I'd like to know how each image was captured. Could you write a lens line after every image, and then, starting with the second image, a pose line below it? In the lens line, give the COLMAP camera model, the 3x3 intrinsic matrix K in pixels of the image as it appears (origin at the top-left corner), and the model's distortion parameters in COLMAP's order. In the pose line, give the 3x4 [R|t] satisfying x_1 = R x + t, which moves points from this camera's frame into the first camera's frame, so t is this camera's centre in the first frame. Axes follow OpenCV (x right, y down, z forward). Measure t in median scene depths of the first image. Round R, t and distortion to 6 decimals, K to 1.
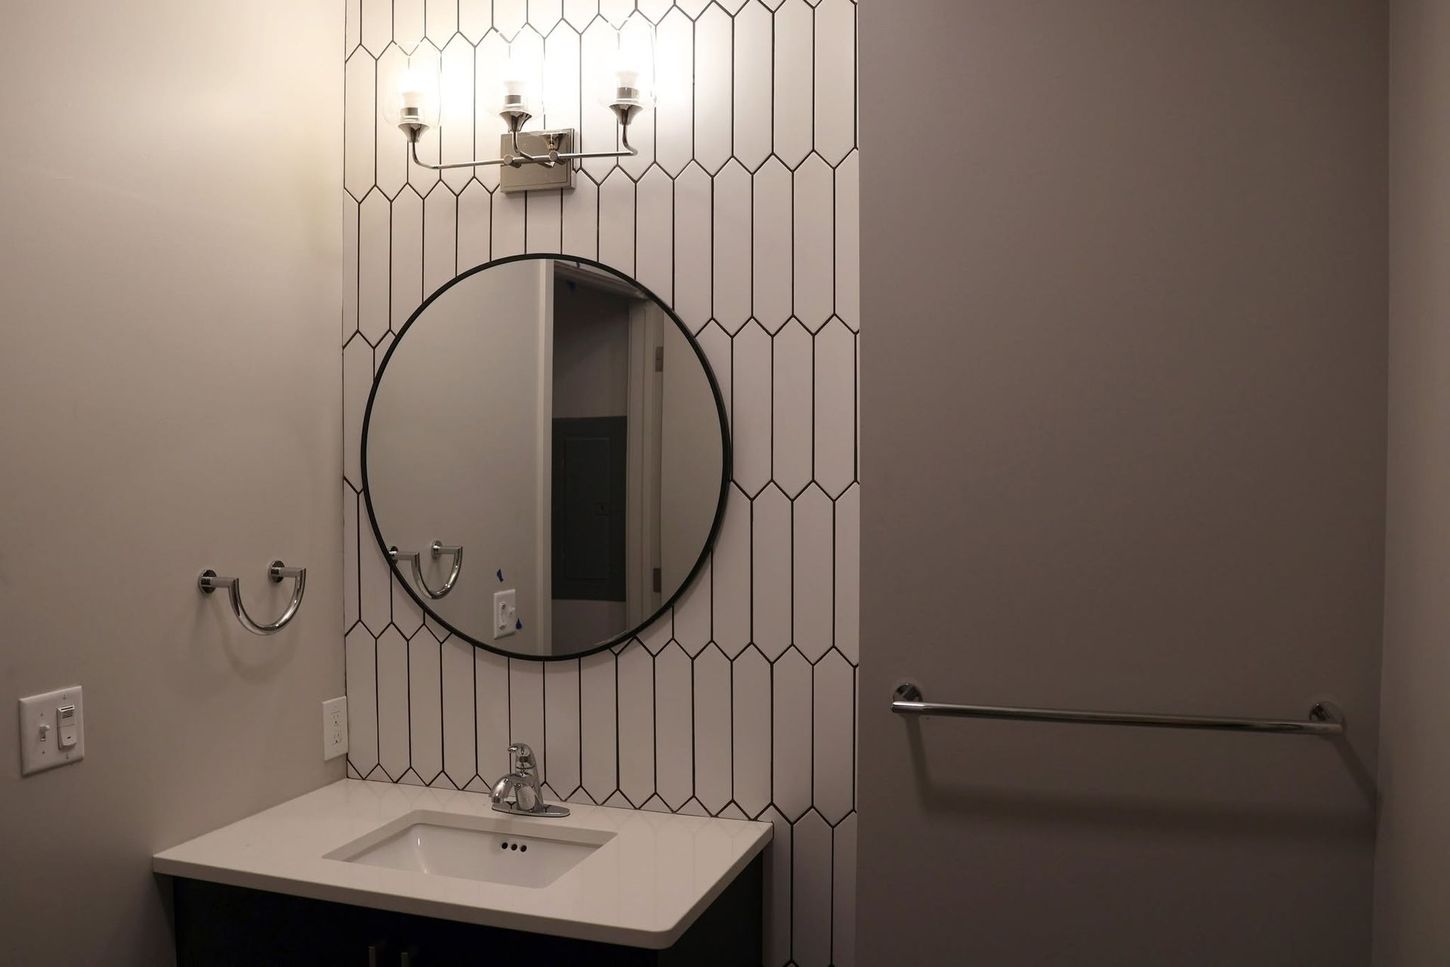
lens RADIAL K [[1178.1, 0, 725.0], [0, 1178.1, 483.5], [0, 0, 1]] dist [-0.075914, 0.006697]
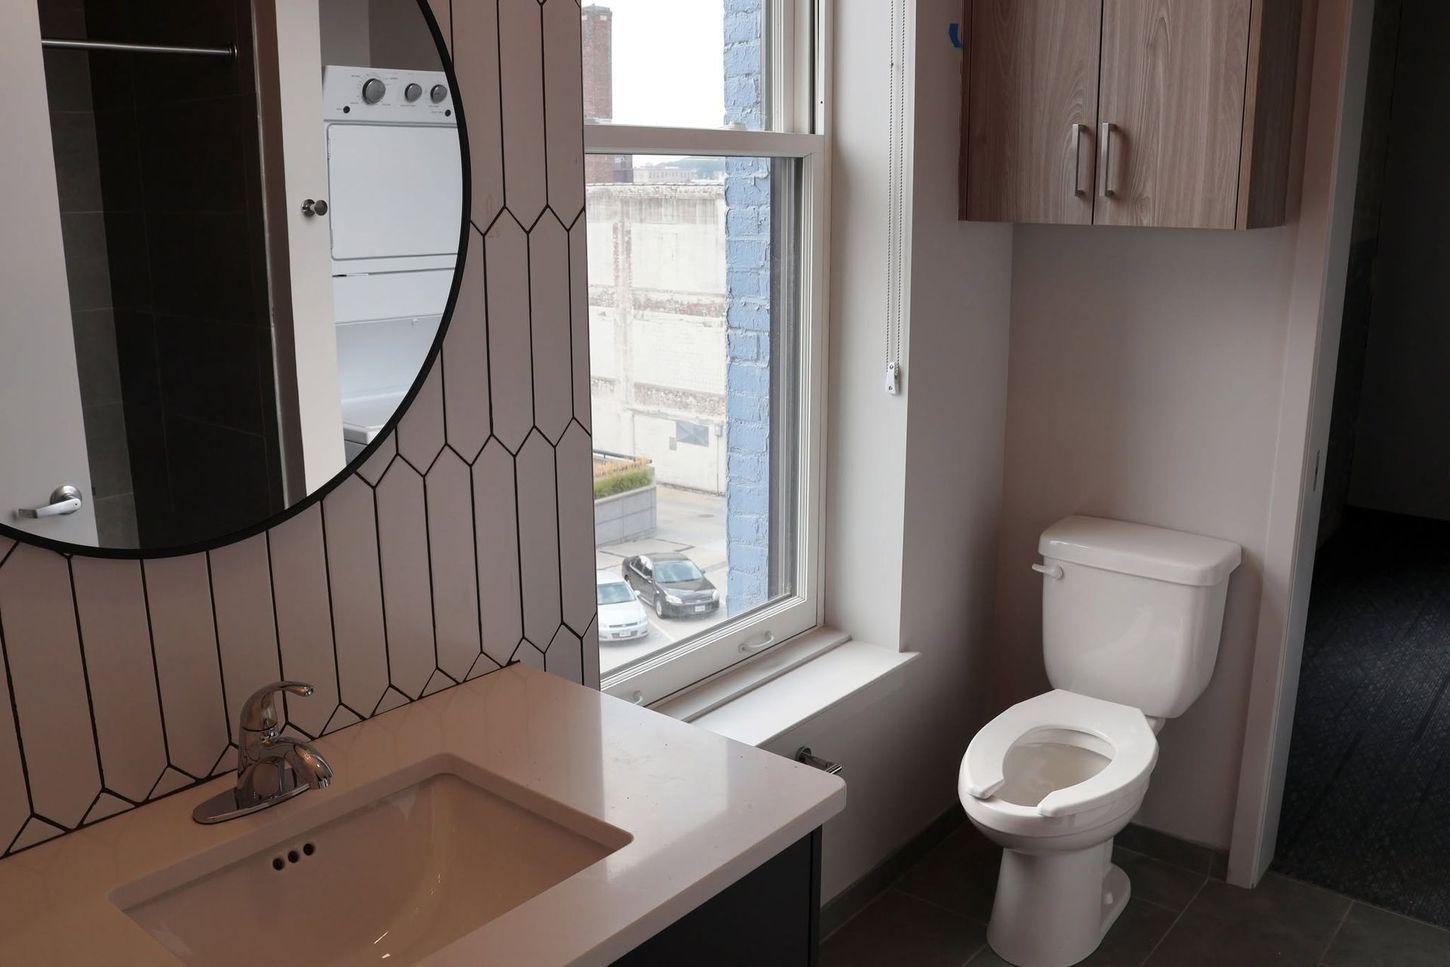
lens RADIAL K [[1178.1, 0, 725.0], [0, 1178.1, 483.5], [0, 0, 1]] dist [-0.075914, 0.006697]
pose [[0.362631, -0.215402, 0.906698, -0.585753], [0.028031, 0.975003, 0.220418, 0.009062], [-0.931511, -0.054515, 0.359604, 0.602364]]
